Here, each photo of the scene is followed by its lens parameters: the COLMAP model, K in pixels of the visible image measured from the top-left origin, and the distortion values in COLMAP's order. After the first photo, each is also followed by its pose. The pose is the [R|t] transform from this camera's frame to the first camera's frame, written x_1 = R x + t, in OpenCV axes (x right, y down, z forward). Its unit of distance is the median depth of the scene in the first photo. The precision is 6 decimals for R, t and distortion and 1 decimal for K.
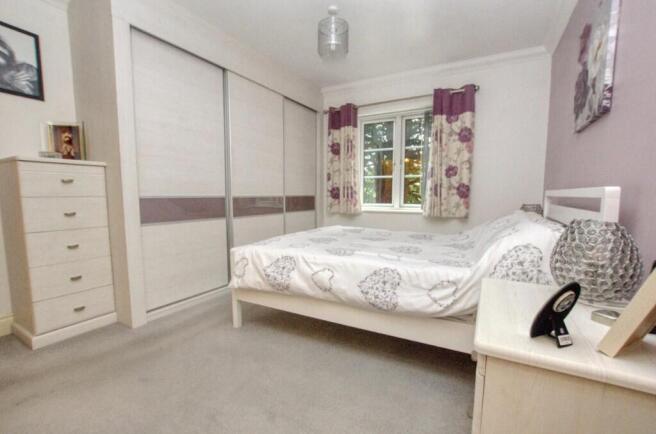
lens RADIAL K [[281.1, 0, 344.4], [0, 281.1, 227.3], [0, 0, 1]] dist [-0.018155, 0.003998]
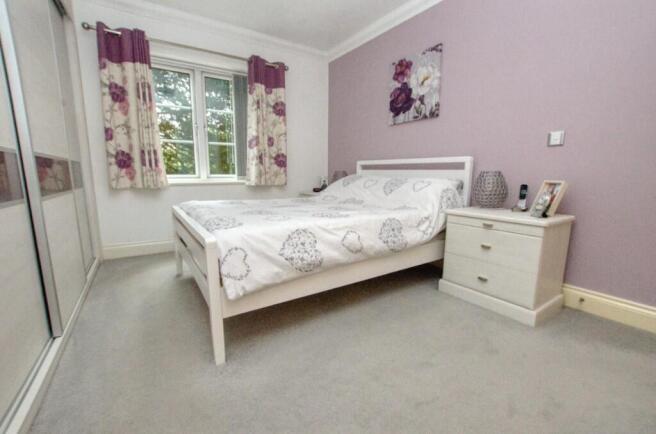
lens RADIAL K [[281.1, 0, 329.1], [0, 281.1, 220.1], [0, 0, 1]] dist [-0.018155, 0.003998]
pose [[0.494754, -0.147712, 0.856388, -0.468280], [0.100024, 0.988579, 0.112726, -0.003712], [-0.863258, 0.029888, 0.503878, 0.287803]]
